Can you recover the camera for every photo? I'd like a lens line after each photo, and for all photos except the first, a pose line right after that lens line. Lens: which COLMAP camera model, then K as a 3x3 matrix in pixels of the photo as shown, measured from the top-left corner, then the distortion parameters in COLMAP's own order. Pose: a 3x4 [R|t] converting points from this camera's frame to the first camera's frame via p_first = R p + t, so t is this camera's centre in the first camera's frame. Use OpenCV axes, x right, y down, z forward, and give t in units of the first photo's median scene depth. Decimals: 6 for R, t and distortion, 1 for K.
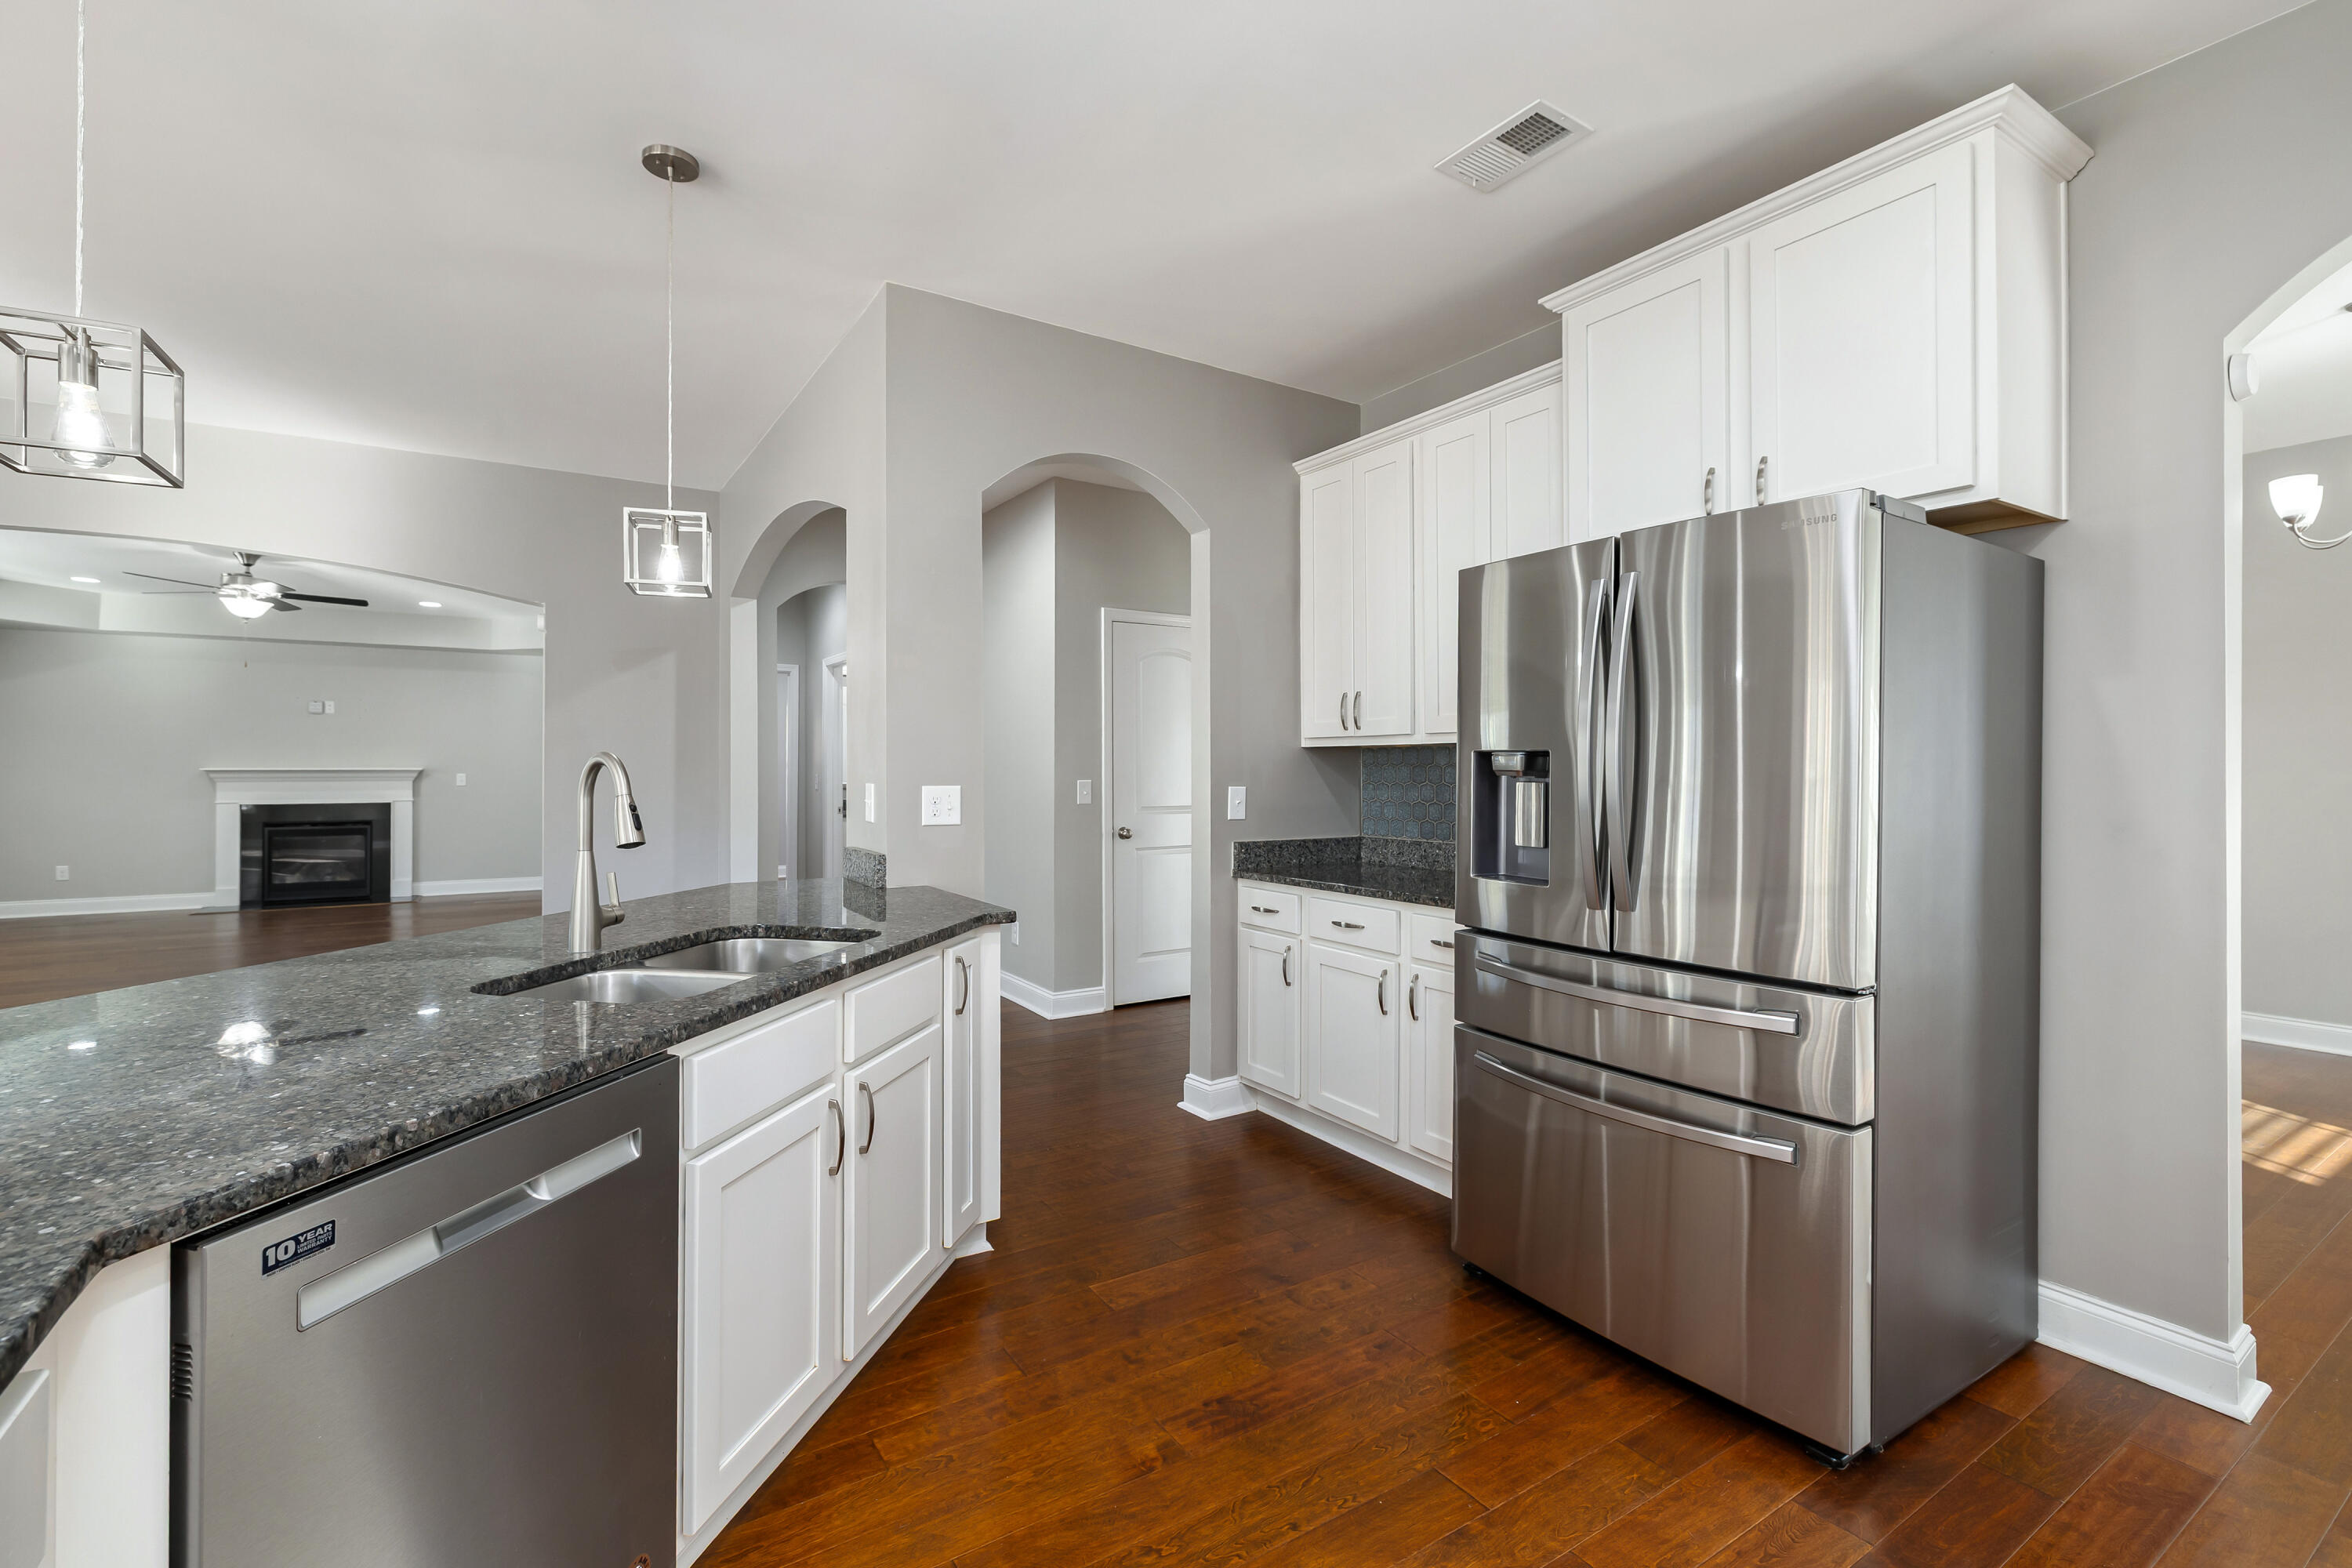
lens RADIAL K [[1009.0, 0, 1150.0], [0, 1009.0, 765.2], [0, 0, 1]] dist [0.002097, -0.000504]
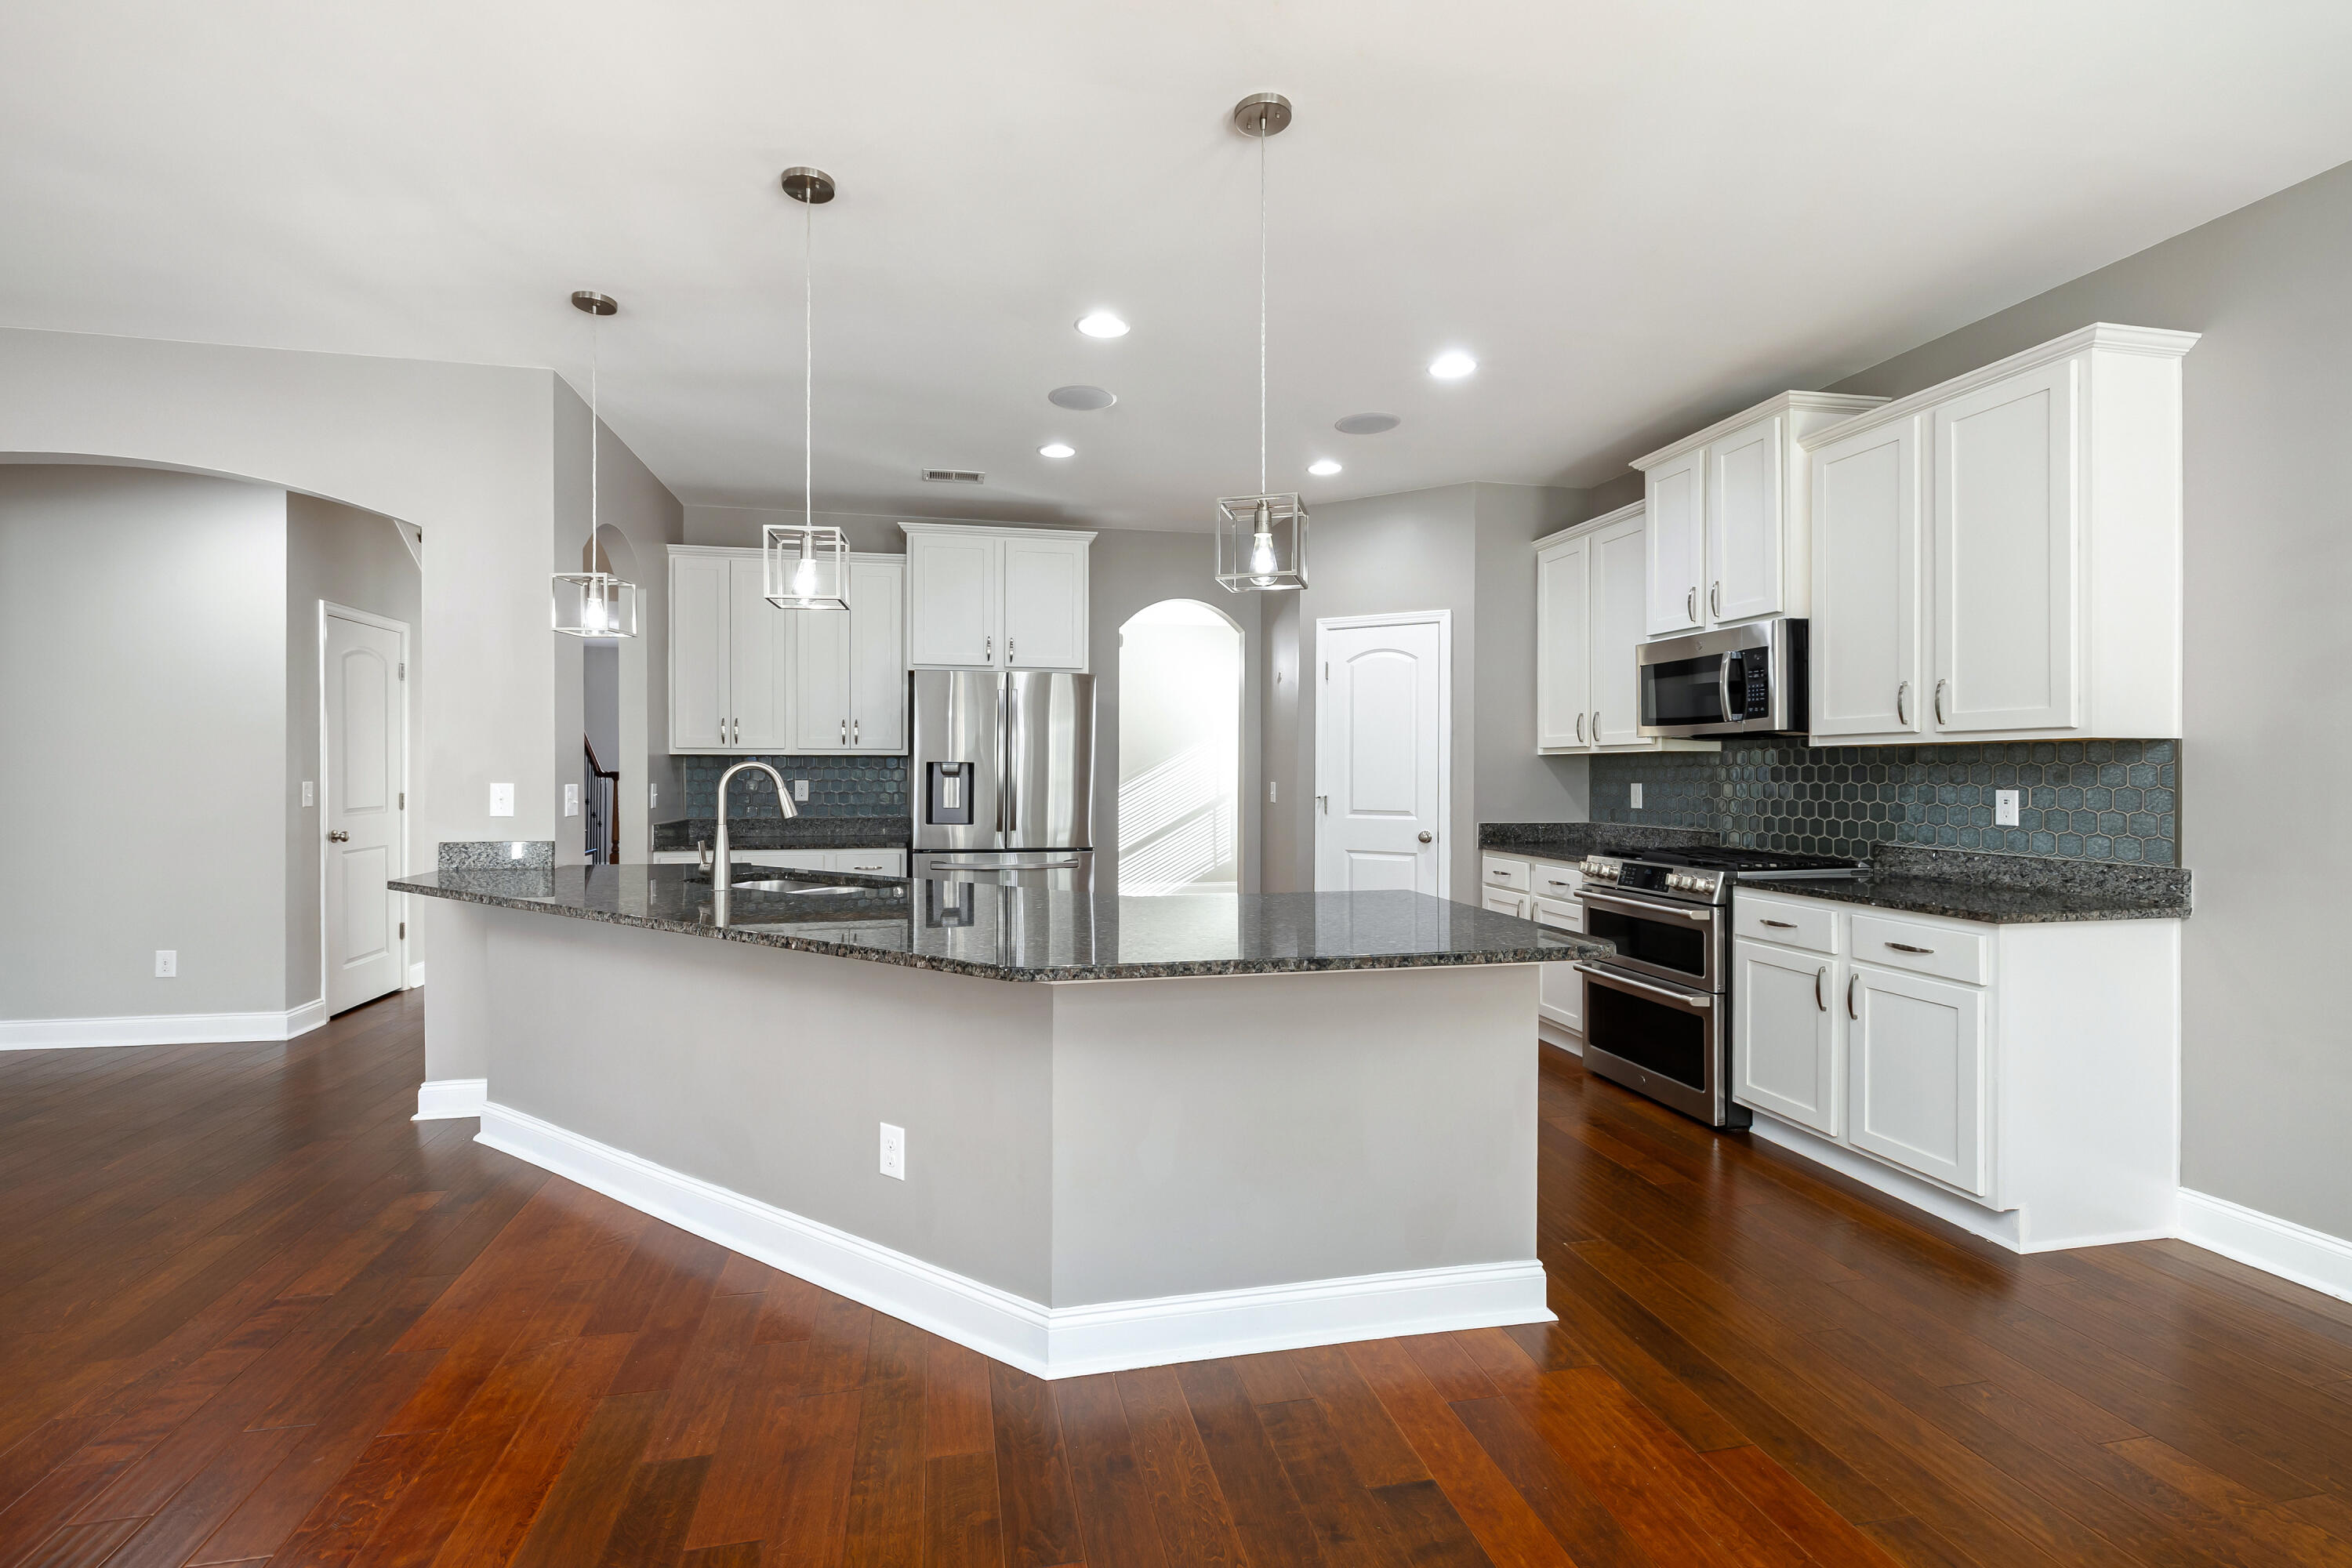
lens RADIAL K [[1009.0, 0, 1126.6], [0, 1009.0, 772.3], [0, 0, 1]] dist [0.002097, -0.000504]
pose [[0.364544, -0.003595, 0.931179, -0.955524], [-0.004885, 0.999971, 0.005773, -0.004804], [-0.931173, -0.006653, 0.364516, -0.070781]]
